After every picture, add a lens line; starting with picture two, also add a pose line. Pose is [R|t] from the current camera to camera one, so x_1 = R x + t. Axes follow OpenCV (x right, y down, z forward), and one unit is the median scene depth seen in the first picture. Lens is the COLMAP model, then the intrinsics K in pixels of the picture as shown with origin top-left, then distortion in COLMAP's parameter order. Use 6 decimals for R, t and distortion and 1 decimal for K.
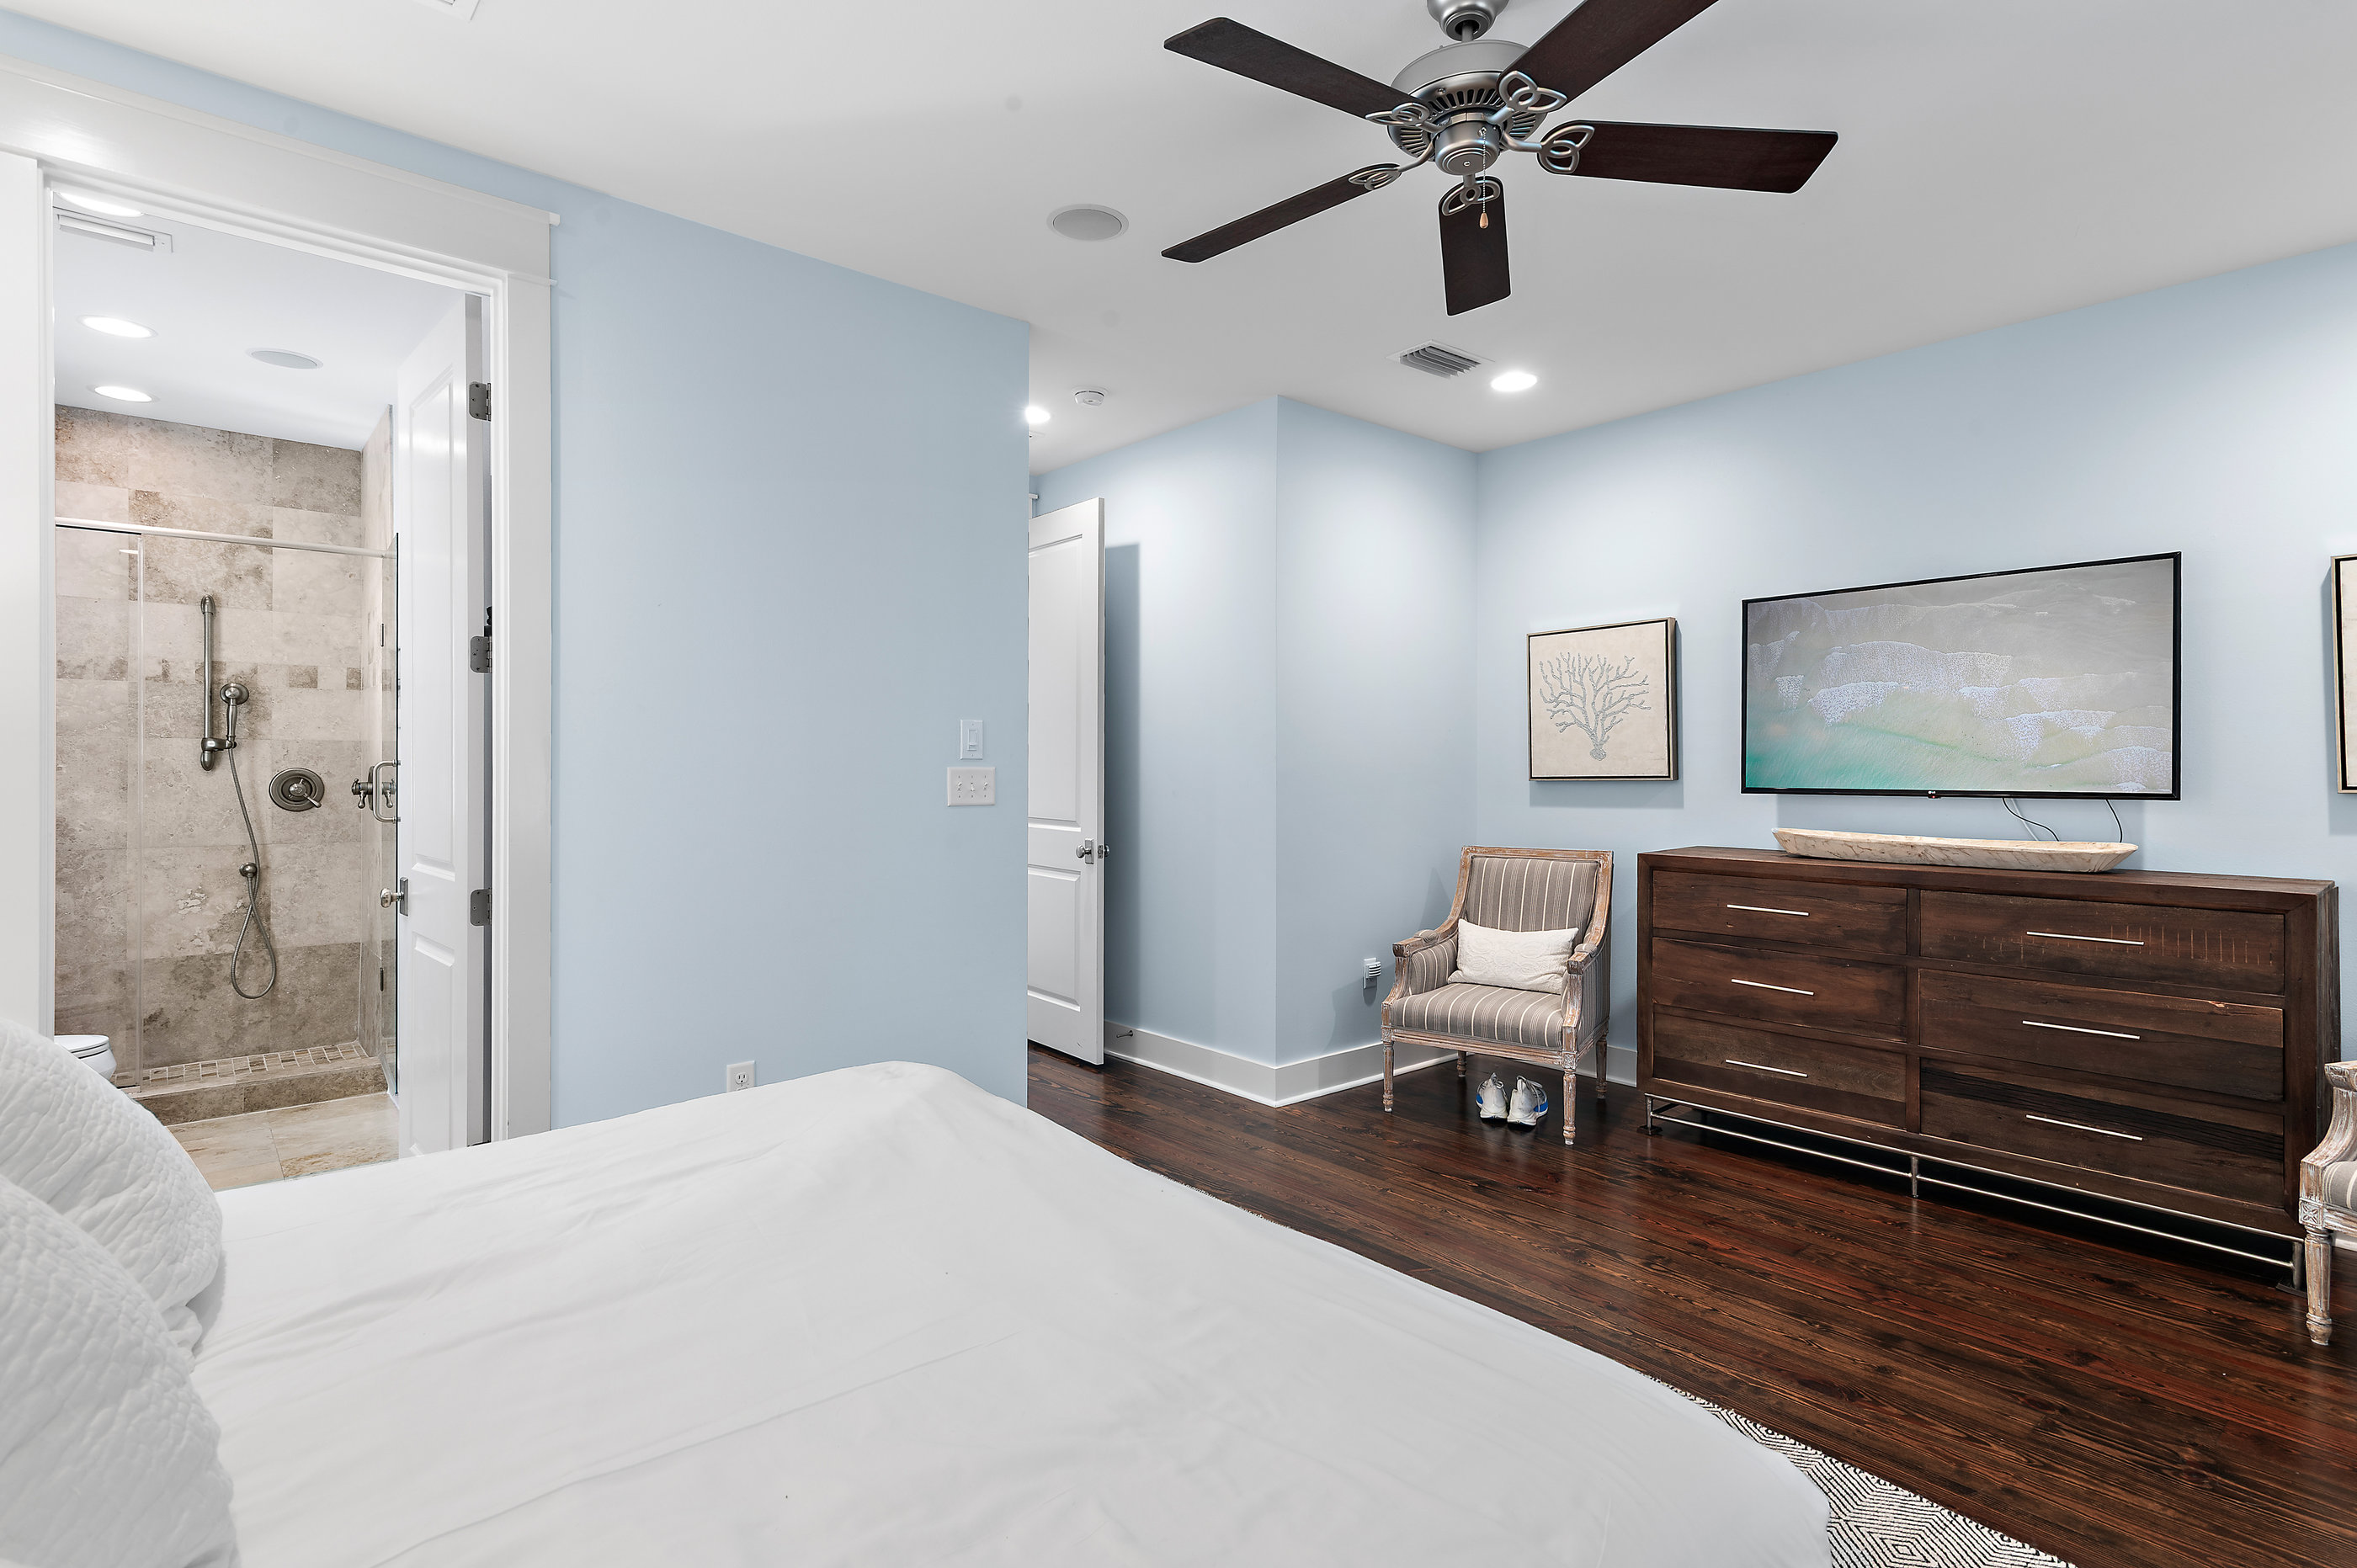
lens RADIAL K [[1141.1, 0, 1183.3], [0, 1141.1, 766.5], [0, 0, 1]] dist [0.002087, 0.000133]
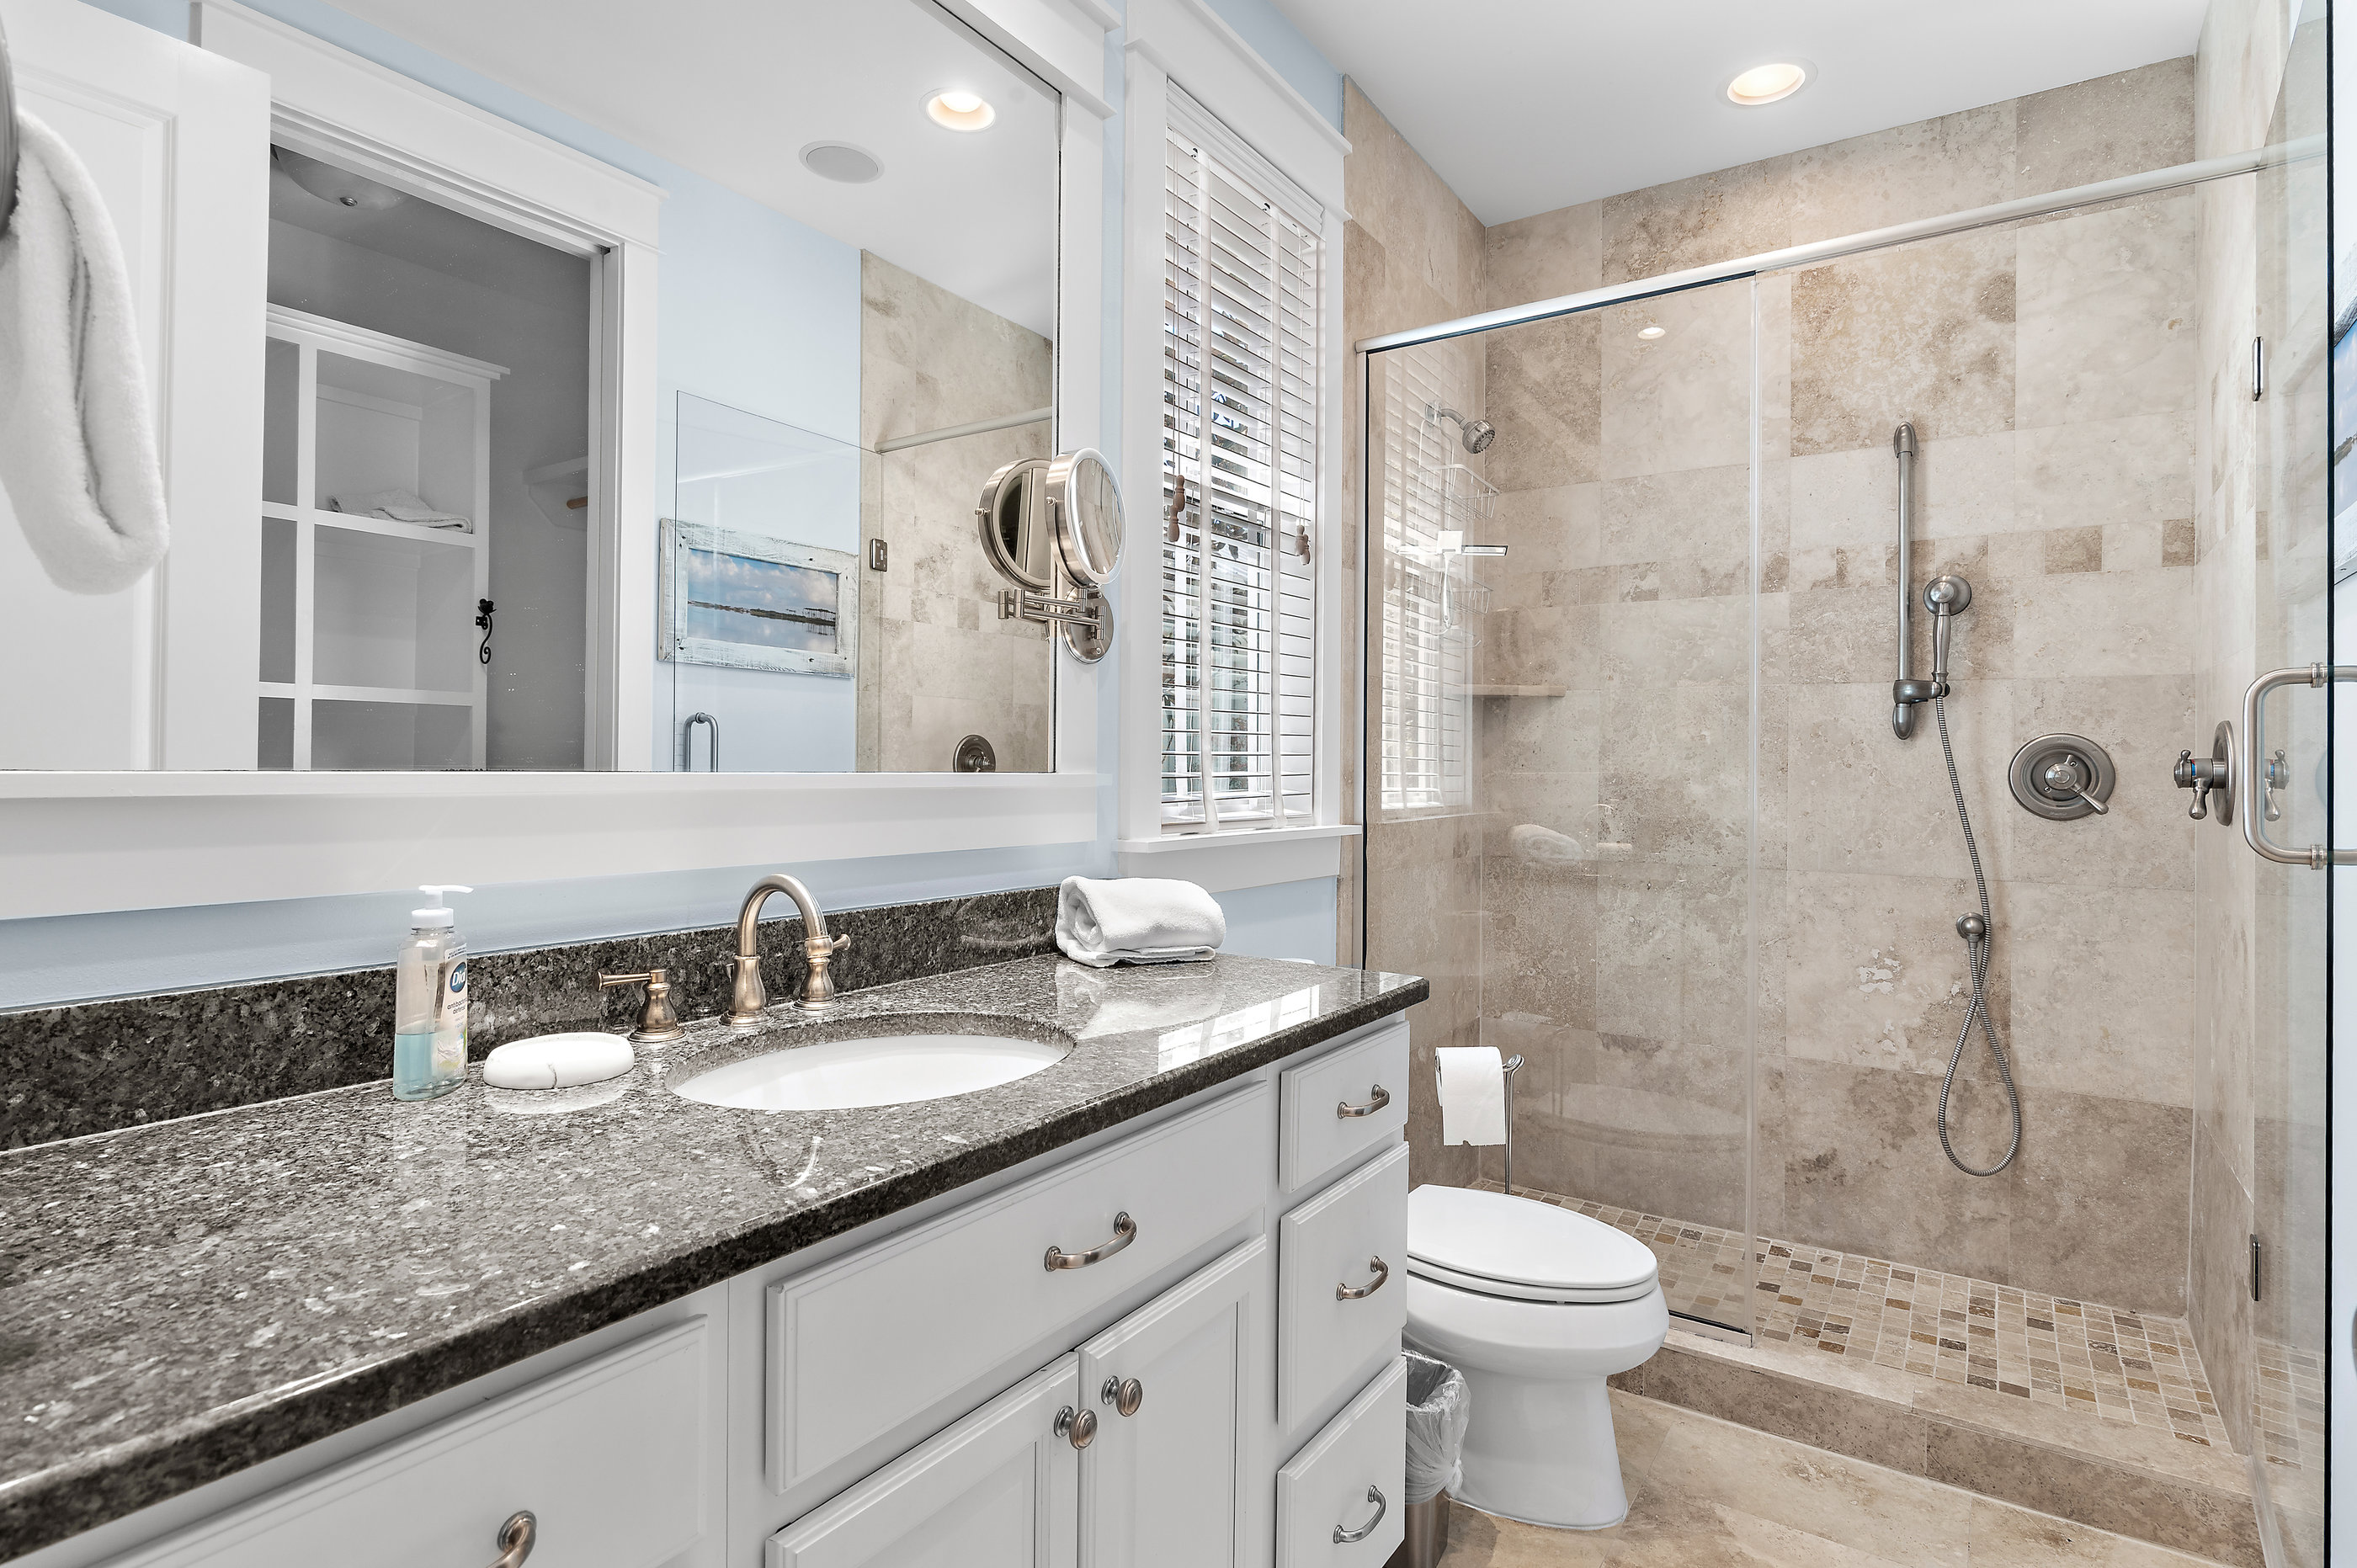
lens RADIAL K [[1223.3, 0, 1183.1], [0, 1223.3, 758.3], [0, 0, 1]] dist [-0.001094, -0.000391]
pose [[0.255695, 0.000311, -0.966757, -0.365160], [-0.000943, 1.000000, 0.000073, 0.012870], [0.966757, 0.000893, 0.255695, 0.503795]]
